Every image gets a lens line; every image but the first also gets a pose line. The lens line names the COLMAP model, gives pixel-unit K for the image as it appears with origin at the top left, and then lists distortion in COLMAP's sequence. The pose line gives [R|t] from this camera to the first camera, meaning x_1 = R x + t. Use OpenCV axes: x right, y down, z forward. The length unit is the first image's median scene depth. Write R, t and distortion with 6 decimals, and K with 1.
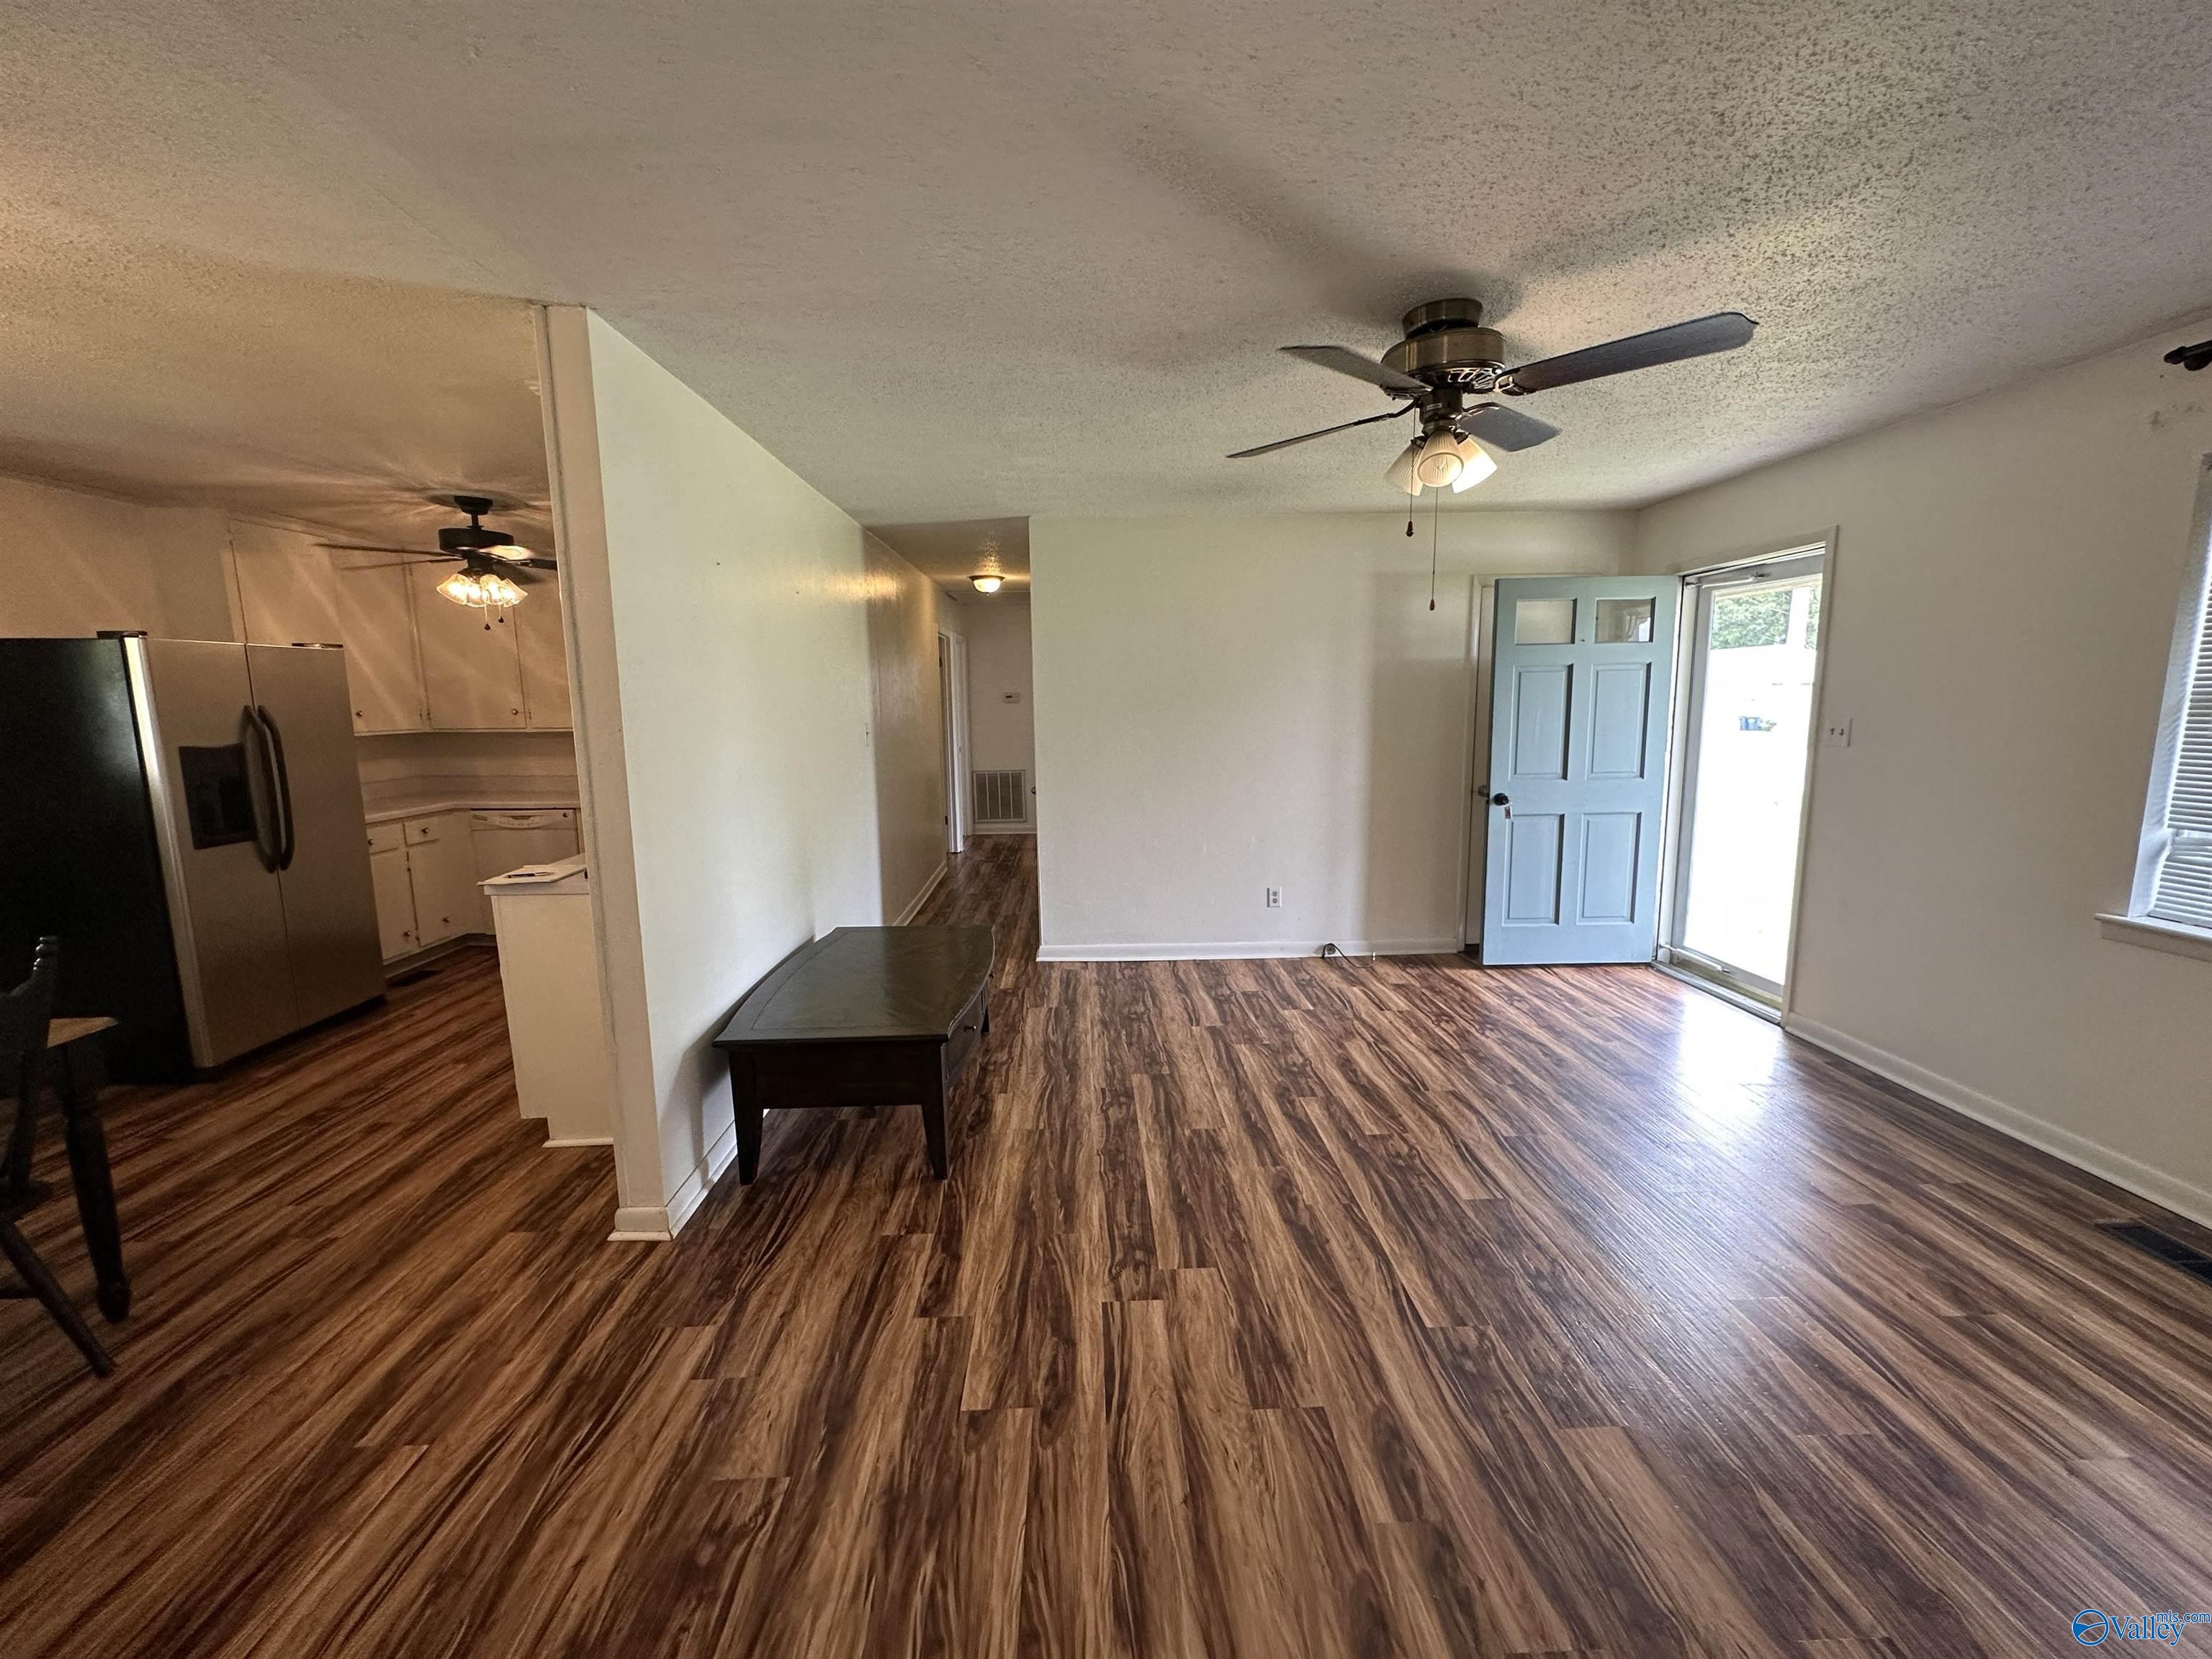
lens RADIAL K [[881.1, 0, 1106.0], [0, 881.1, 829.5], [0, 0, 1]] dist [-0.003167, 0.000164]
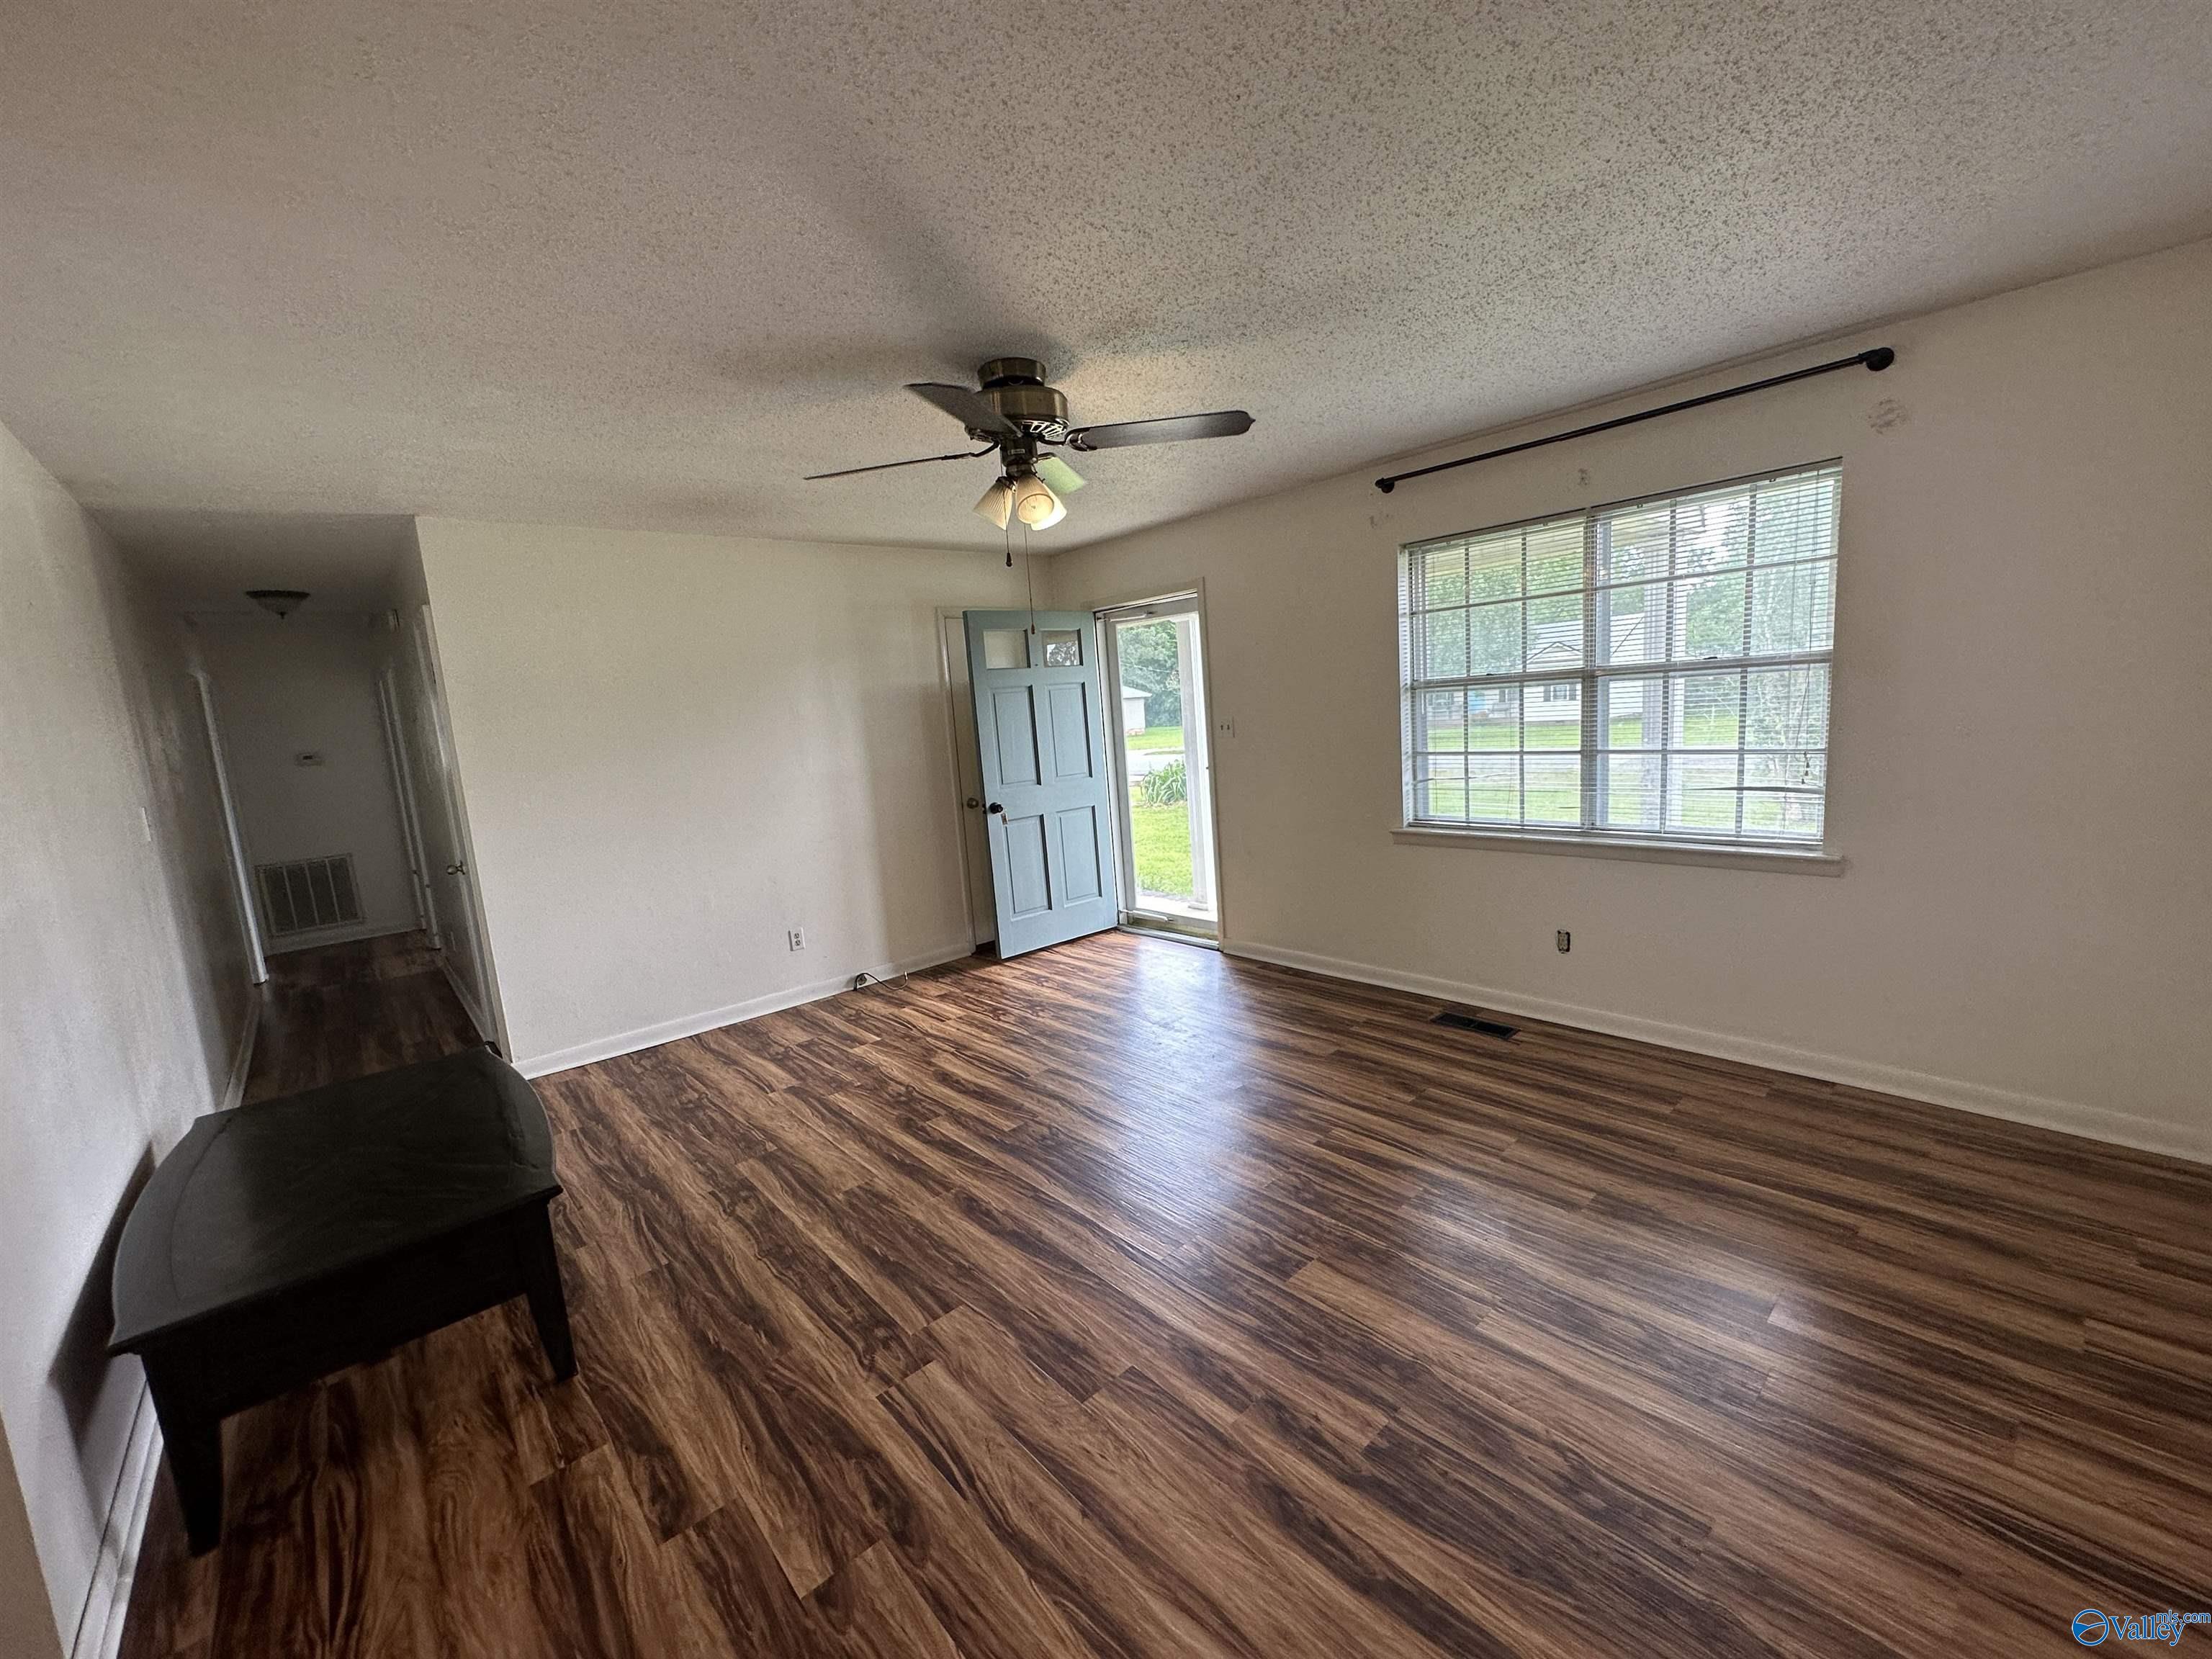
lens RADIAL K [[881.1, 0, 1106.0], [0, 881.1, 829.5], [0, 0, 1]] dist [-0.003167, 0.000164]
pose [[0.764387, -0.131484, 0.631208, -0.219727], [0.154781, 0.987779, 0.018322, -0.009388], [-0.625903, 0.083694, 0.775397, 0.077846]]
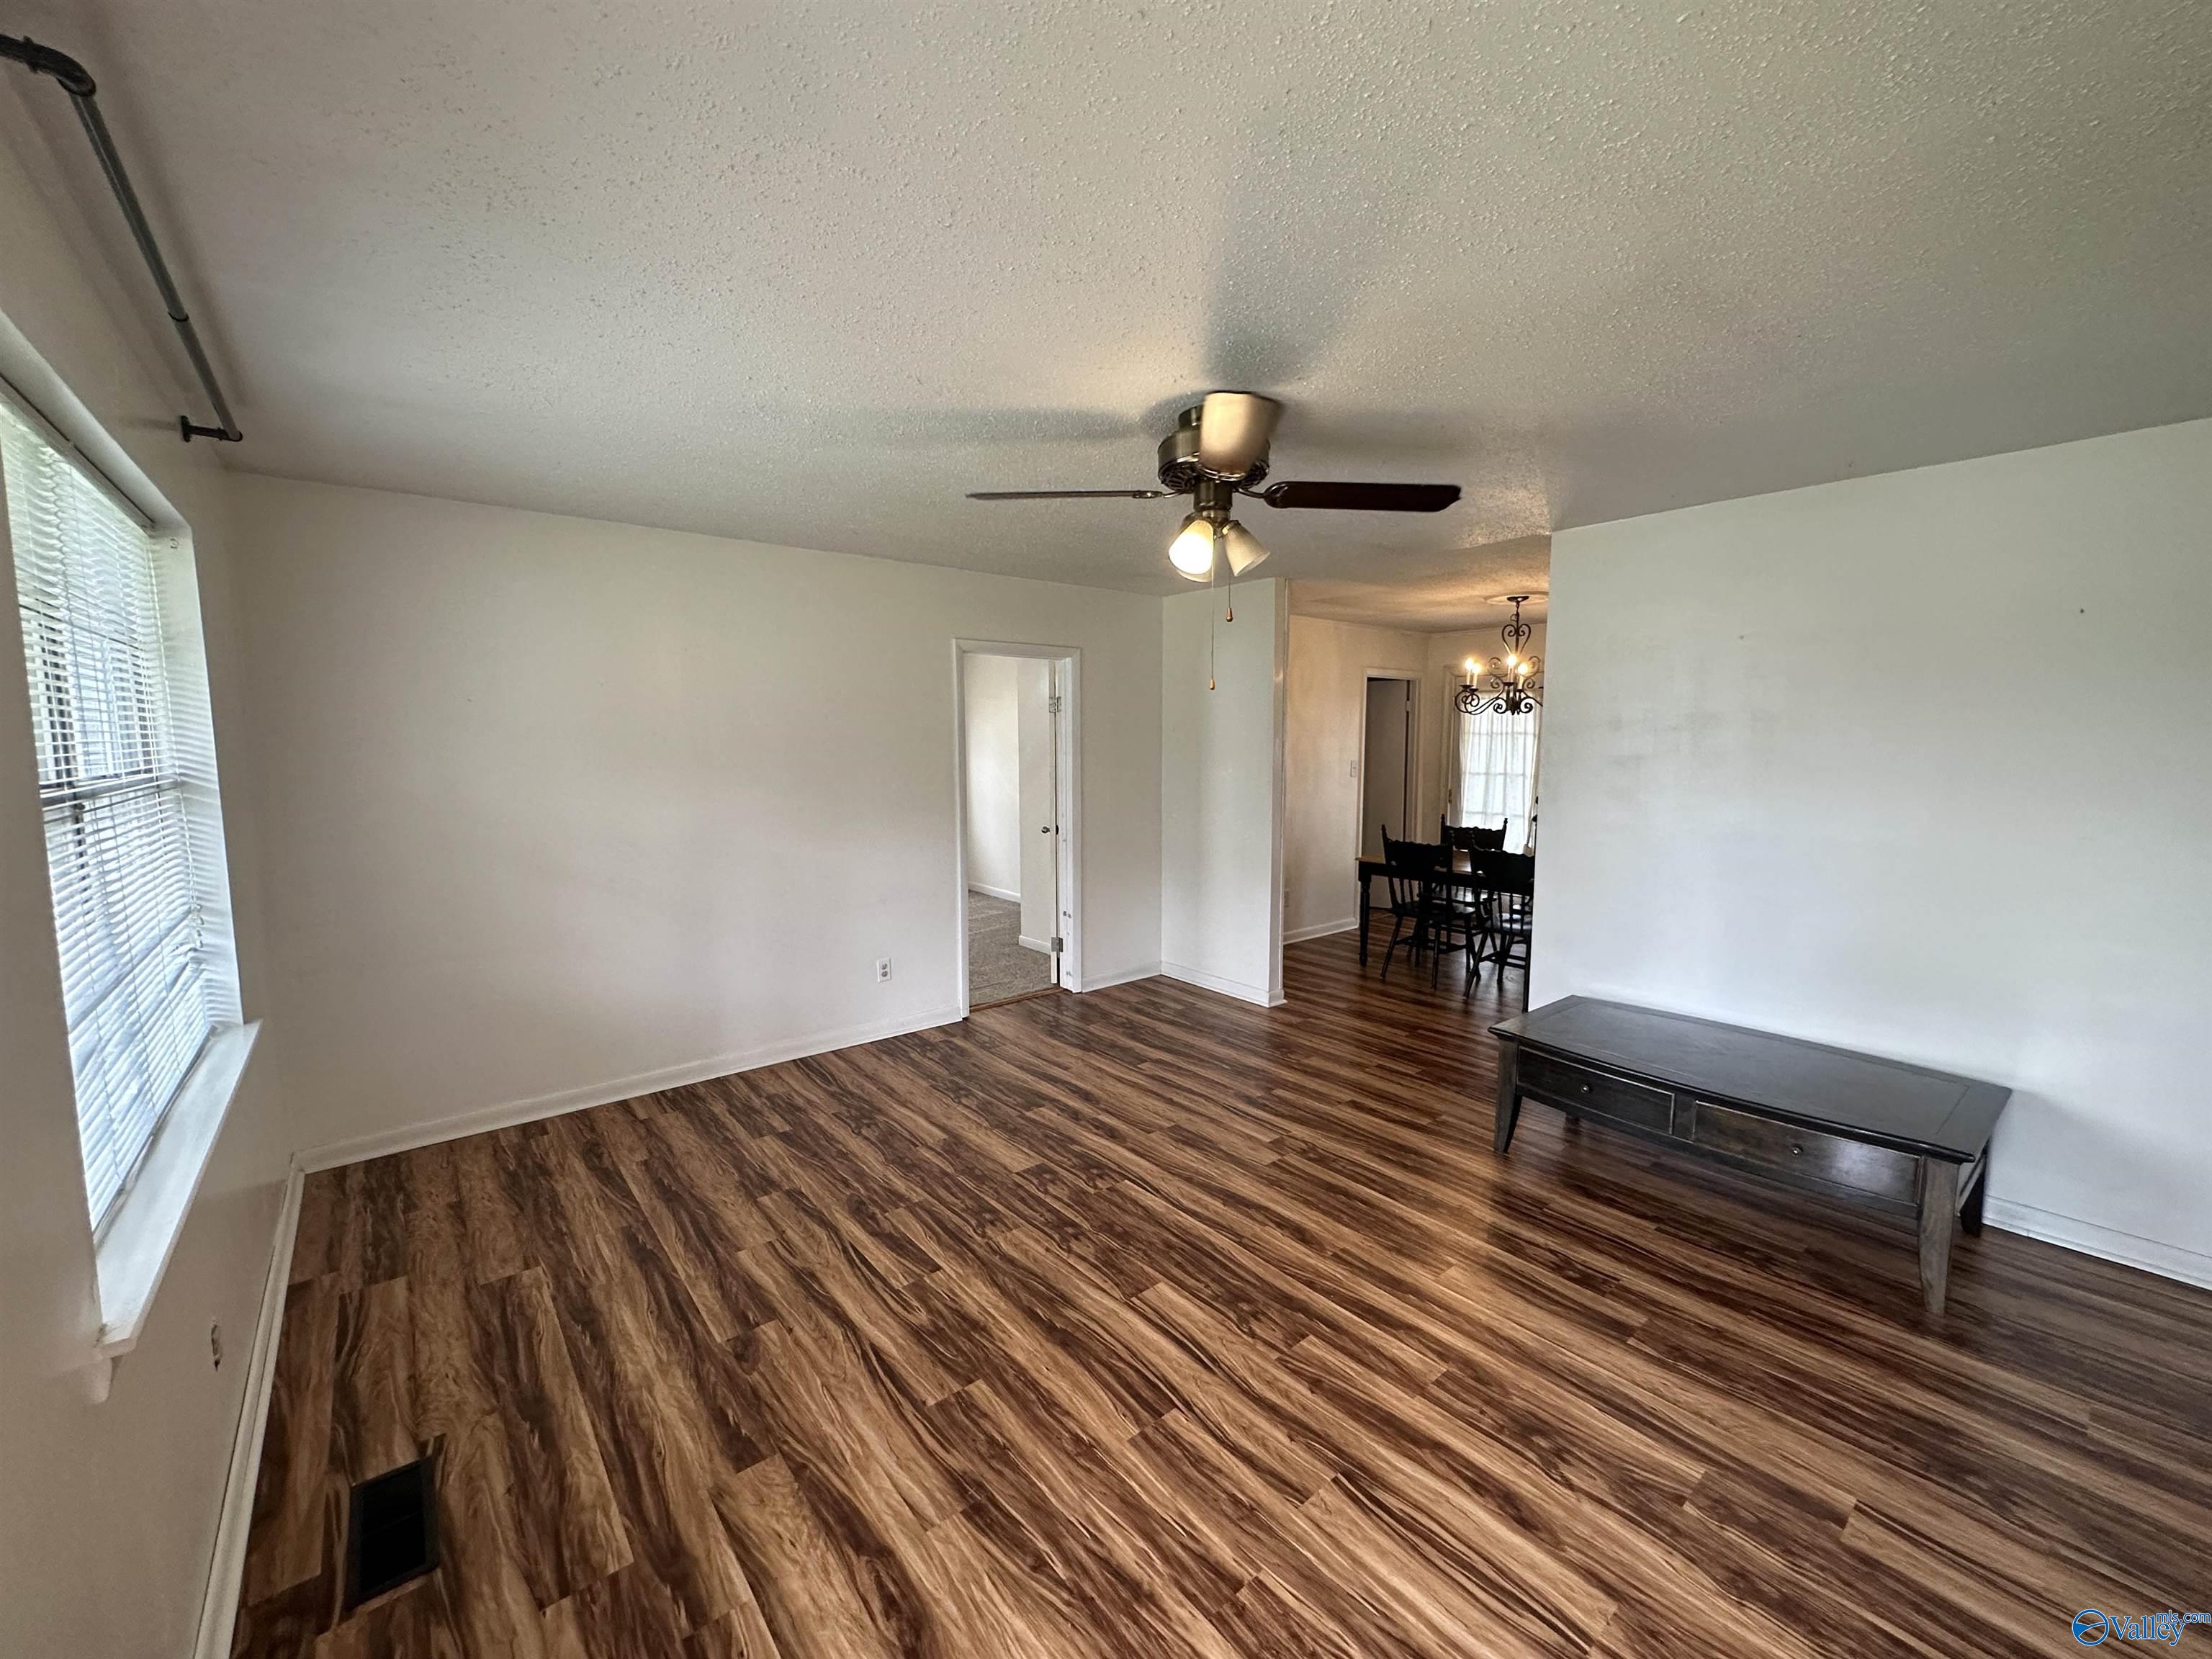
lens RADIAL K [[881.1, 0, 1106.0], [0, 881.1, 829.5], [0, 0, 1]] dist [-0.003167, 0.000164]
pose [[-0.788930, 0.080136, -0.609236, 0.840900], [-0.079526, 0.969806, 0.230547, -0.240830], [0.609315, 0.230335, -0.758736, 1.320226]]
